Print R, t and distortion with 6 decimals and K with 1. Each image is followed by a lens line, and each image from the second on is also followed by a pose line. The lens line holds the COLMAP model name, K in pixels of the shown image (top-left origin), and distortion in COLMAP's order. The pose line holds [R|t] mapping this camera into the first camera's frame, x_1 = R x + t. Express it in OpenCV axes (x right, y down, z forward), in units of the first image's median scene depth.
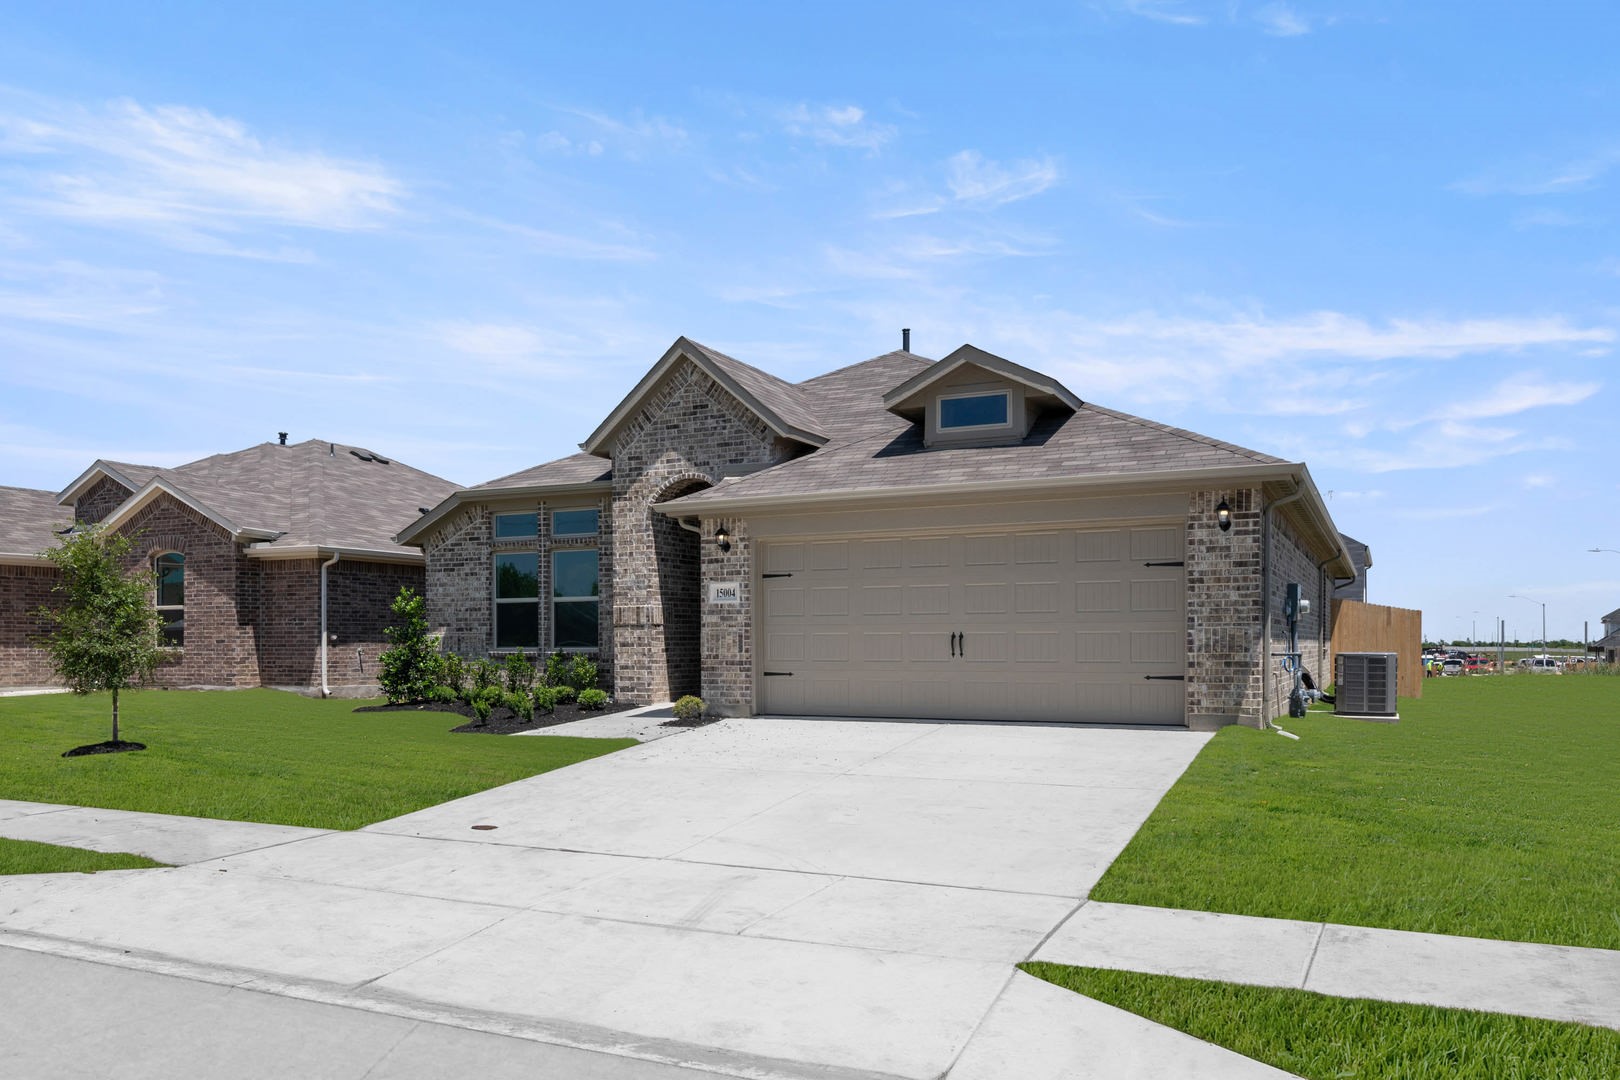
lens RADIAL K [[954.5, 0, 822.6], [0, 954.5, 544.8], [0, 0, 1]] dist [-0.005444, 0.002536]
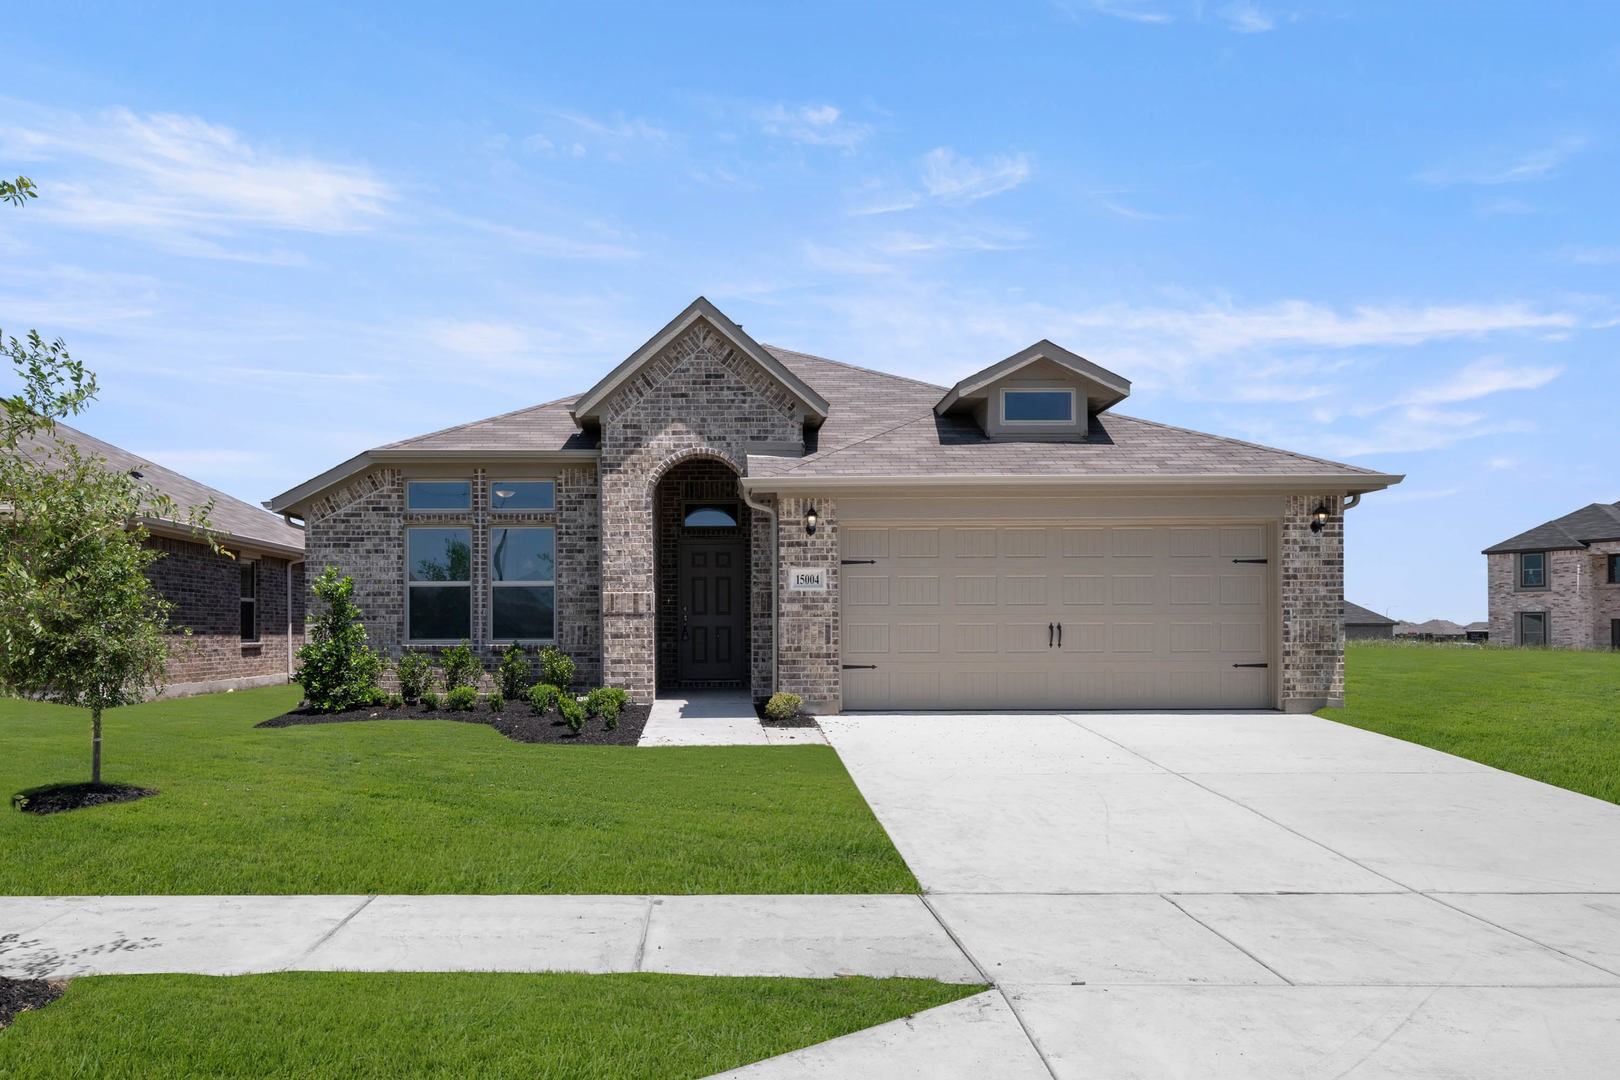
lens RADIAL K [[893.1, 0, 802.4], [0, 893.1, 549.1], [0, 0, 1]] dist [-0.001758, 0.000314]
pose [[0.935036, 0.032206, 0.353087, -0.348213], [-0.035423, 0.999369, 0.002651, 0.016115], [-0.352779, -0.014986, 0.935587, 0.166874]]
